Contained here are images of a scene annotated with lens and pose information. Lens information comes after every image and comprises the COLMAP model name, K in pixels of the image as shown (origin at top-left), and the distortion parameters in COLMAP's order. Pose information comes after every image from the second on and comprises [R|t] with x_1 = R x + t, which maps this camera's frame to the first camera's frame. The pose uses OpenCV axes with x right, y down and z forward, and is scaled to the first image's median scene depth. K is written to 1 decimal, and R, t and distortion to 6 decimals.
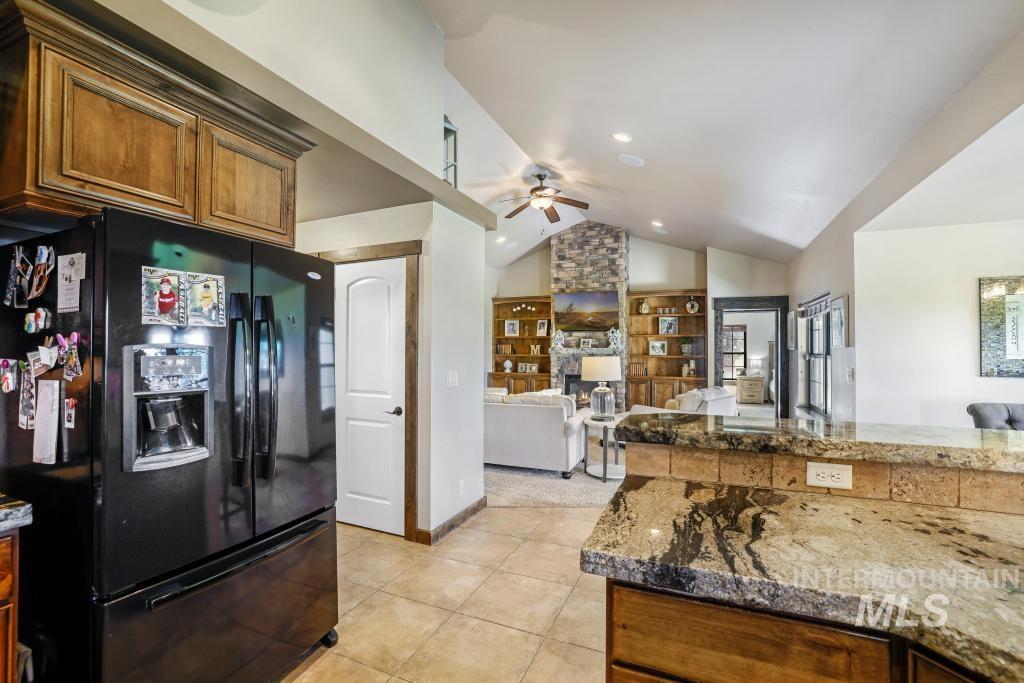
lens RADIAL K [[443.6, 0, 511.4], [0, 443.6, 340.8], [0, 0, 1]] dist [-0.029190, 0.005660]
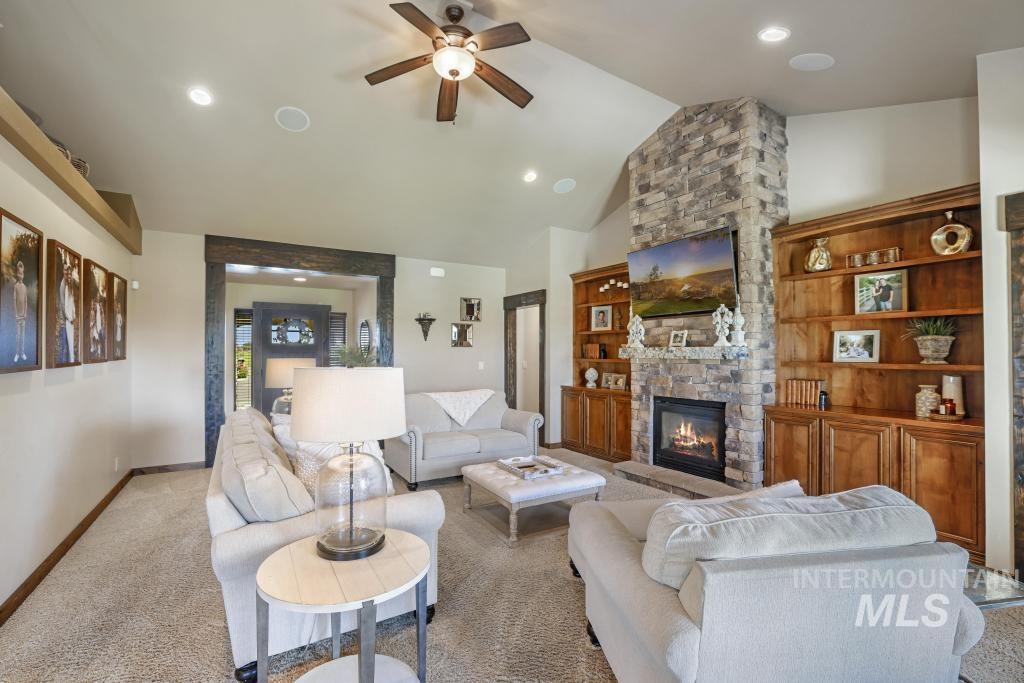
lens RADIAL K [[443.6, 0, 509.8], [0, 443.6, 341.0], [0, 0, 1]] dist [-0.029190, 0.005660]
pose [[0.825827, -0.018263, -0.563628, 0.291939], [0.014247, 0.999832, -0.011522, 0.011421], [0.563743, 0.001485, 0.825949, 0.448760]]
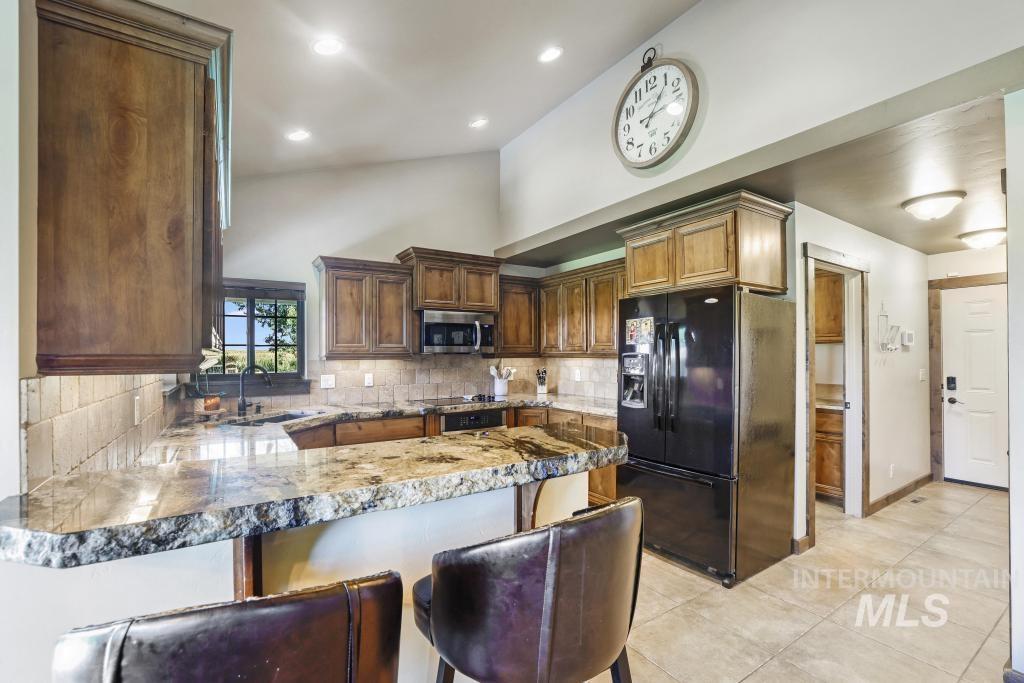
lens RADIAL K [[443.6, 0, 507.3], [0, 443.6, 355.7], [0, 0, 1]] dist [-0.029190, 0.005660]
pose [[-0.554806, 0.000320, -0.831980, 0.241289], [0.019431, 0.999732, -0.012573, 0.006234], [0.831753, -0.023141, -0.554664, 0.285887]]
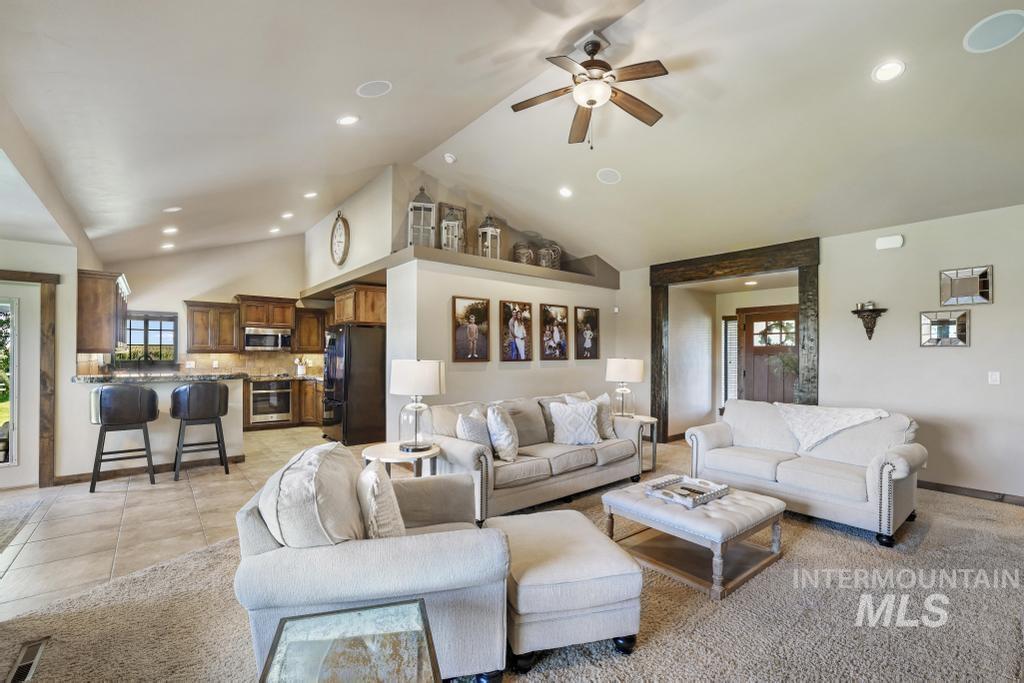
lens RADIAL K [[443.6, 0, 506.3], [0, 443.6, 352.2], [0, 0, 1]] dist [-0.029190, 0.005660]
pose [[-0.459105, -0.011145, -0.888312, 0.447770], [0.010200, 0.999789, -0.017815, 0.021457], [0.888324, -0.017240, -0.458894, 0.838386]]
